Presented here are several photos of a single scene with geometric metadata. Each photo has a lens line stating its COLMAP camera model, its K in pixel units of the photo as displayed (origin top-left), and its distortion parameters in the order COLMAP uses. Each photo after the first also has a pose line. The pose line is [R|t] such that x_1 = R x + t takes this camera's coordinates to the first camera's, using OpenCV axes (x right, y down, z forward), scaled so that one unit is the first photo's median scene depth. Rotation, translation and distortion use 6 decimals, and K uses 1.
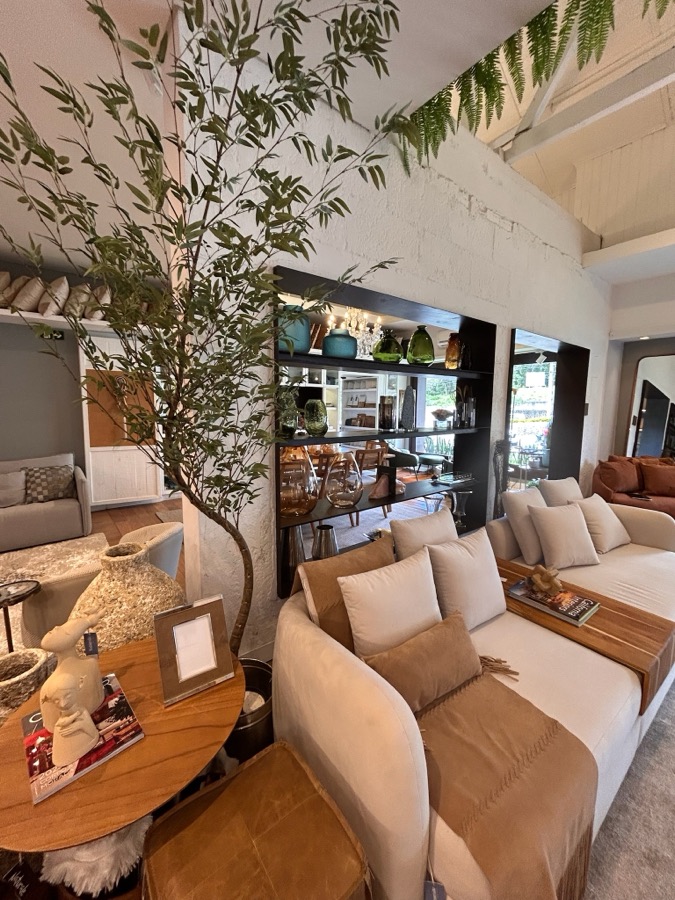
lens RADIAL K [[361.0, 0, 334.6], [0, 361.0, 445.5], [0, 0, 1]] dist [-0.000970, -0.000019]
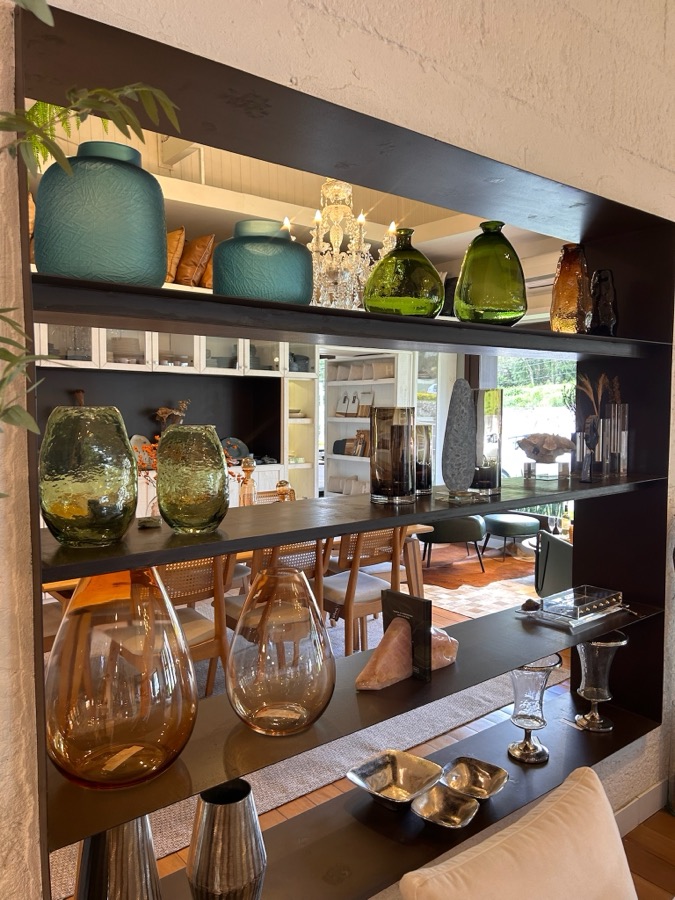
lens RADIAL K [[681.0, 0, 339.1], [0, 681.0, 452.6], [0, 0, 1]] dist [0.045006, 0.000926]
pose [[0.999680, -0.010716, 0.022921, 0.049731], [0.011749, 0.998899, -0.045415, -0.045661], [-0.022409, 0.045670, 0.998705, 0.236250]]
